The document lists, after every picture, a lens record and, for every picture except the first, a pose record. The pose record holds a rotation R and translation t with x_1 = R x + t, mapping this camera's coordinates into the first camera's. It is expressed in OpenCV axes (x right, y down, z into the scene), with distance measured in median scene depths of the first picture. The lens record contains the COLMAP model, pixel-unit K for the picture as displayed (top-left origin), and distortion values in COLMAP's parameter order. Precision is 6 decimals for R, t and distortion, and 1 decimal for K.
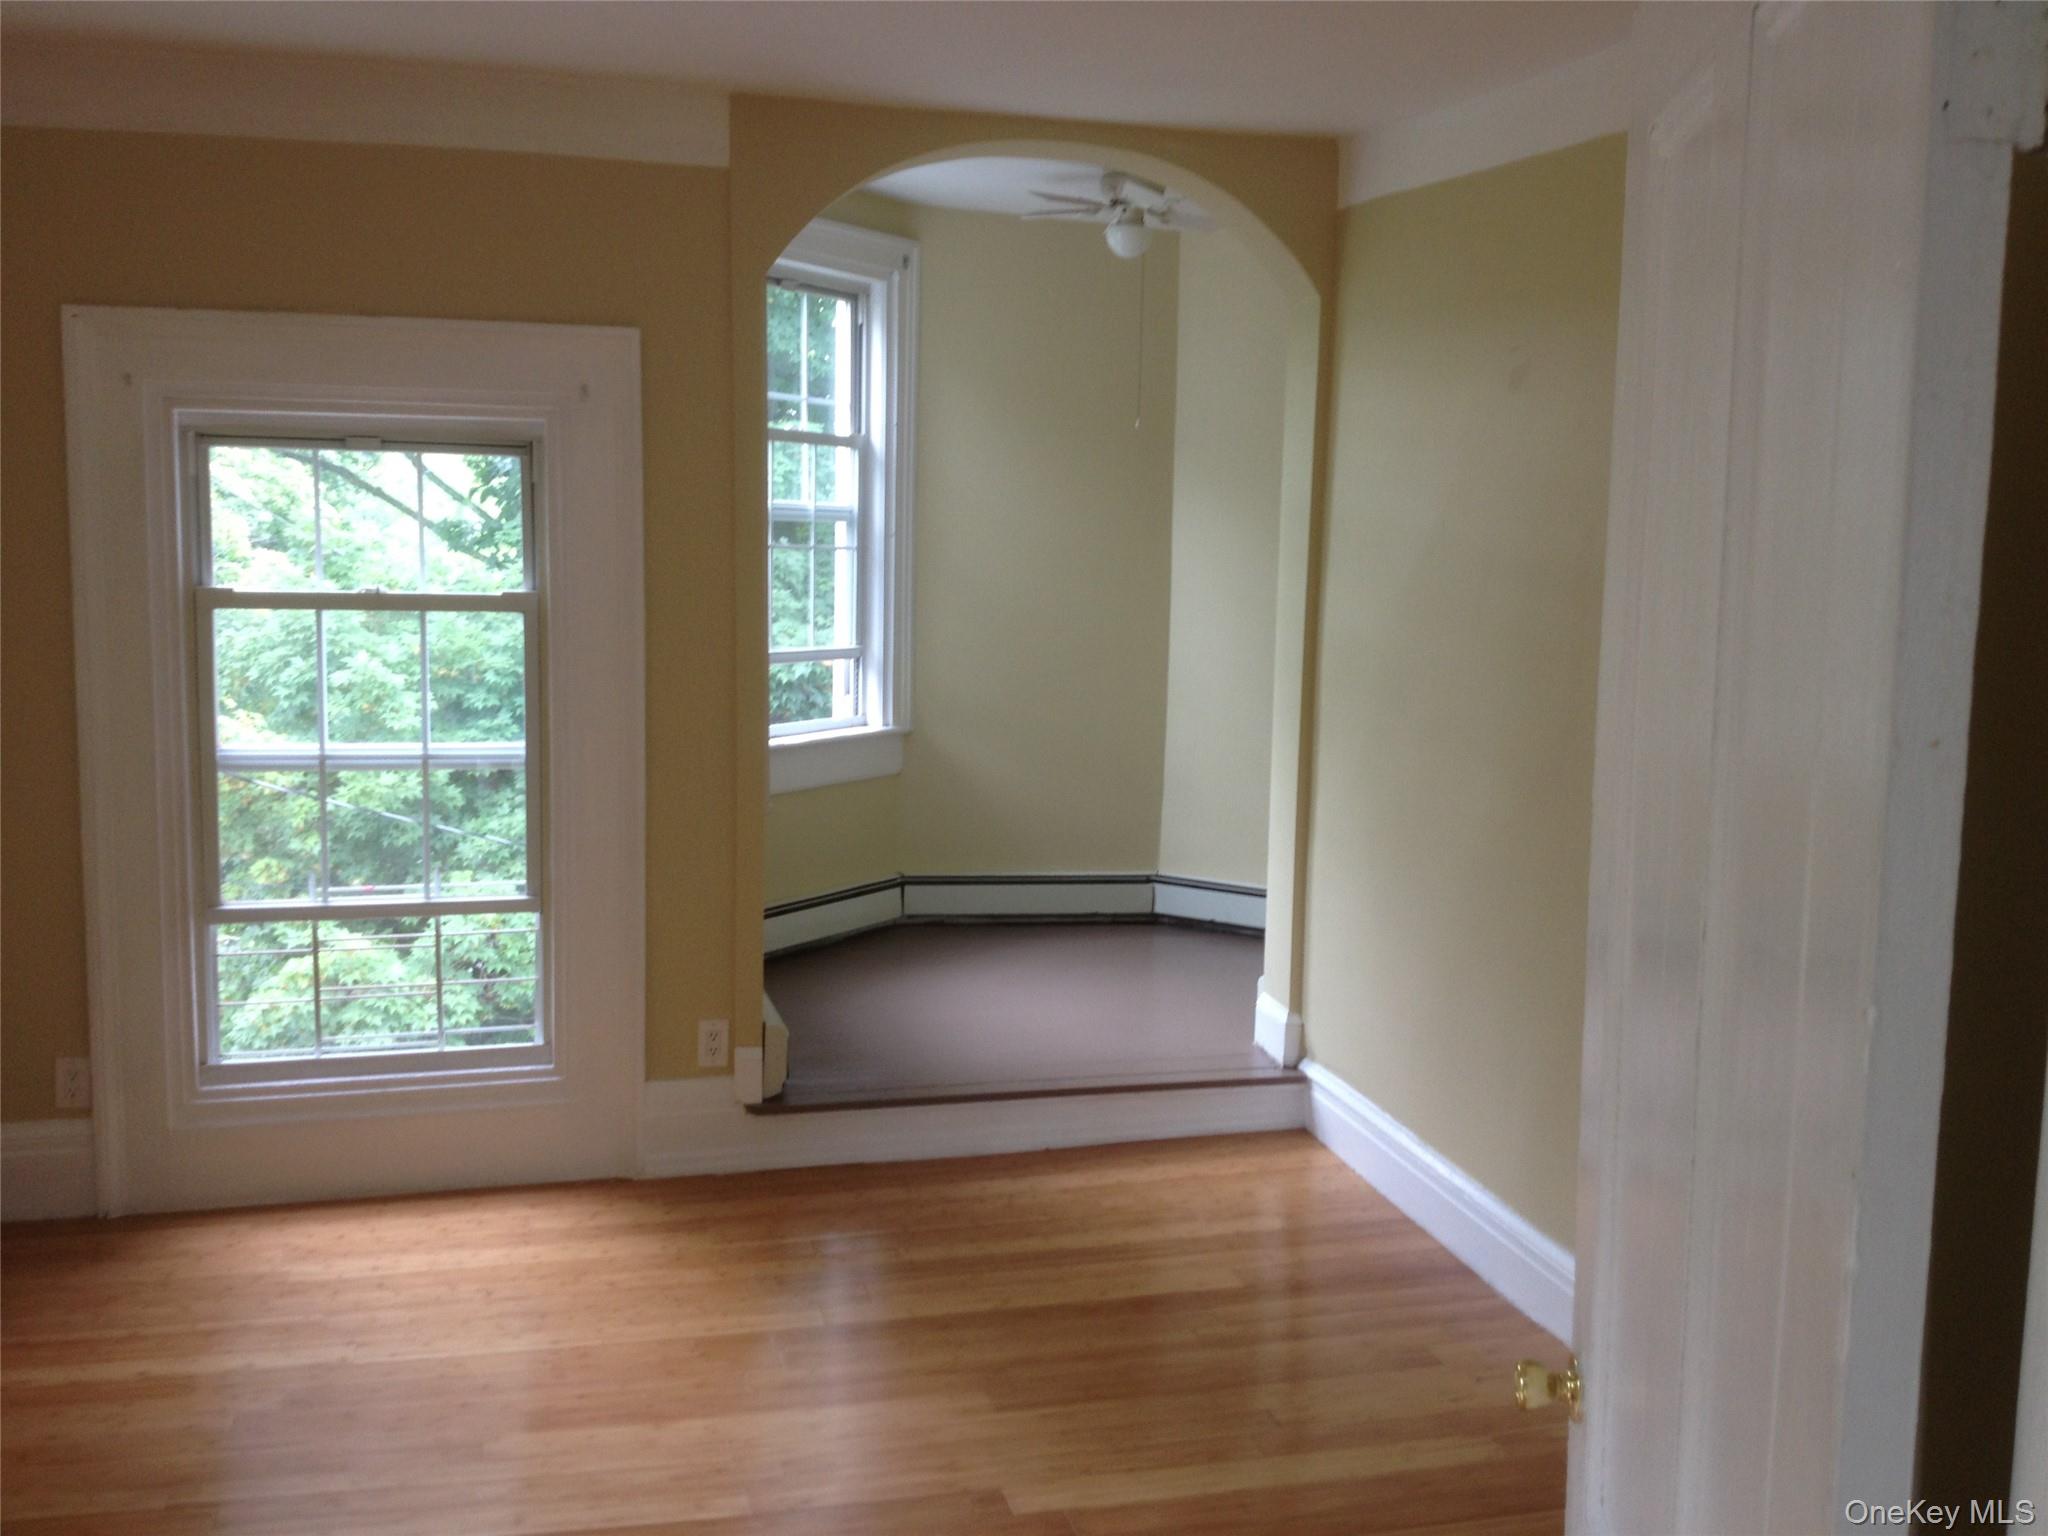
lens RADIAL K [[1922.0, 0, 1055.8], [0, 1922.0, 766.4], [0, 0, 1]] dist [0.025375, 0.000000]
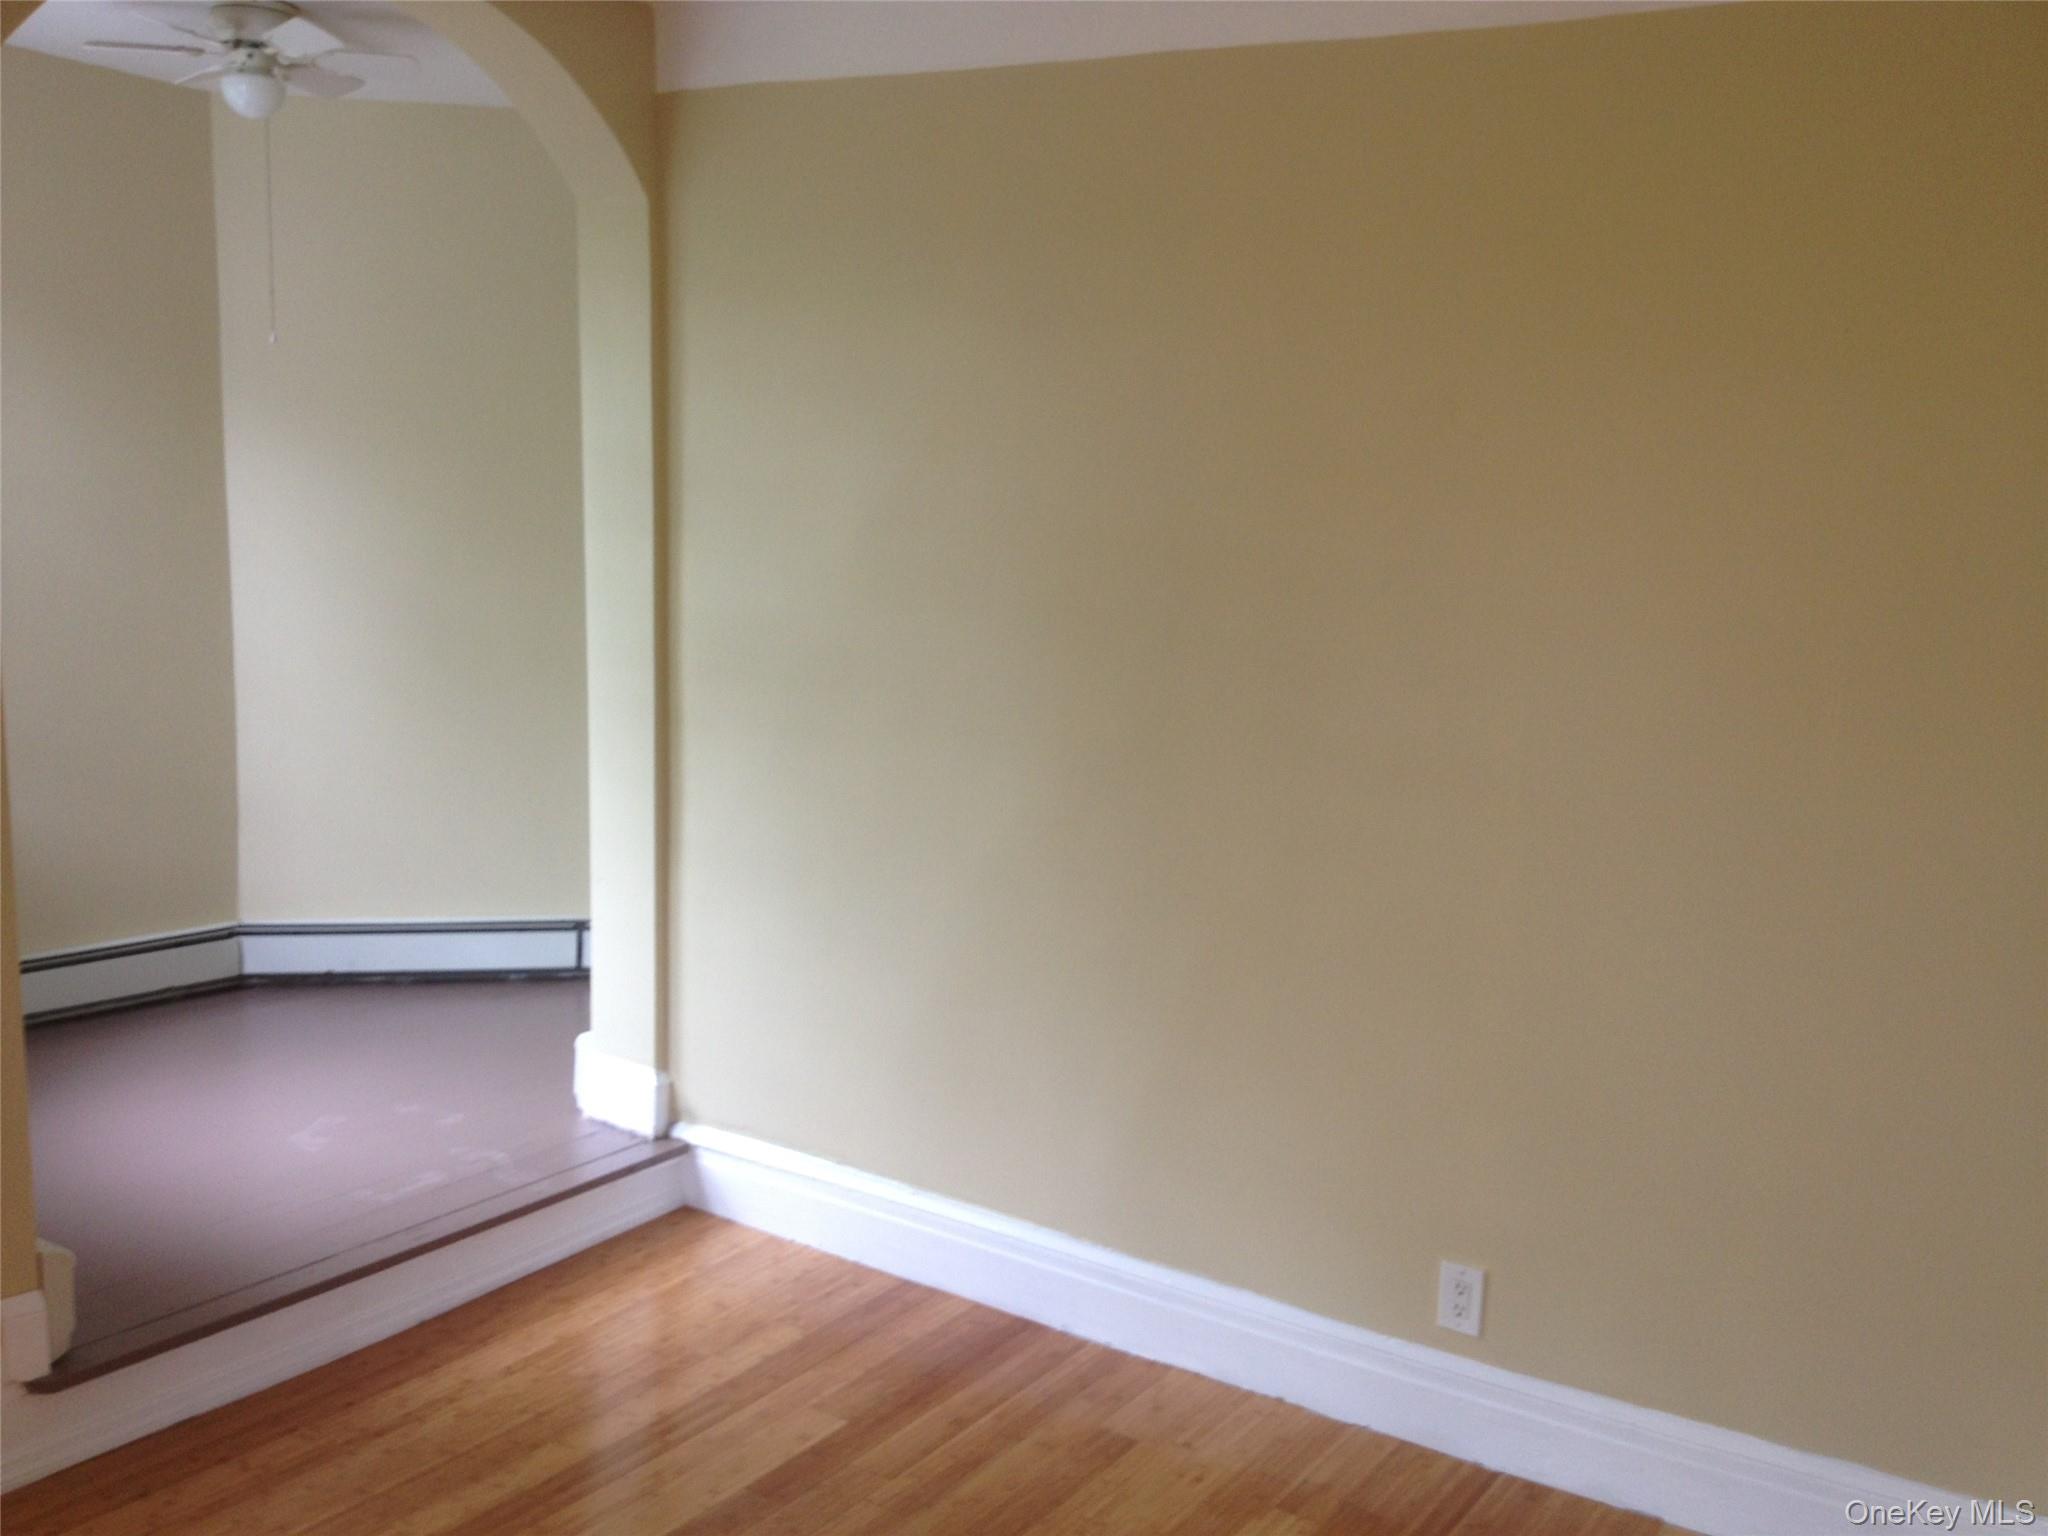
lens RADIAL K [[1922.0, 0, 1020.8], [0, 1922.0, 756.8], [0, 0, 1]] dist [0.025375, 0.000000]
pose [[0.759384, -0.086228, 0.644904, -0.287301], [0.074447, 0.996185, 0.045535, -0.033135], [-0.646370, 0.013433, 0.762906, 0.275216]]
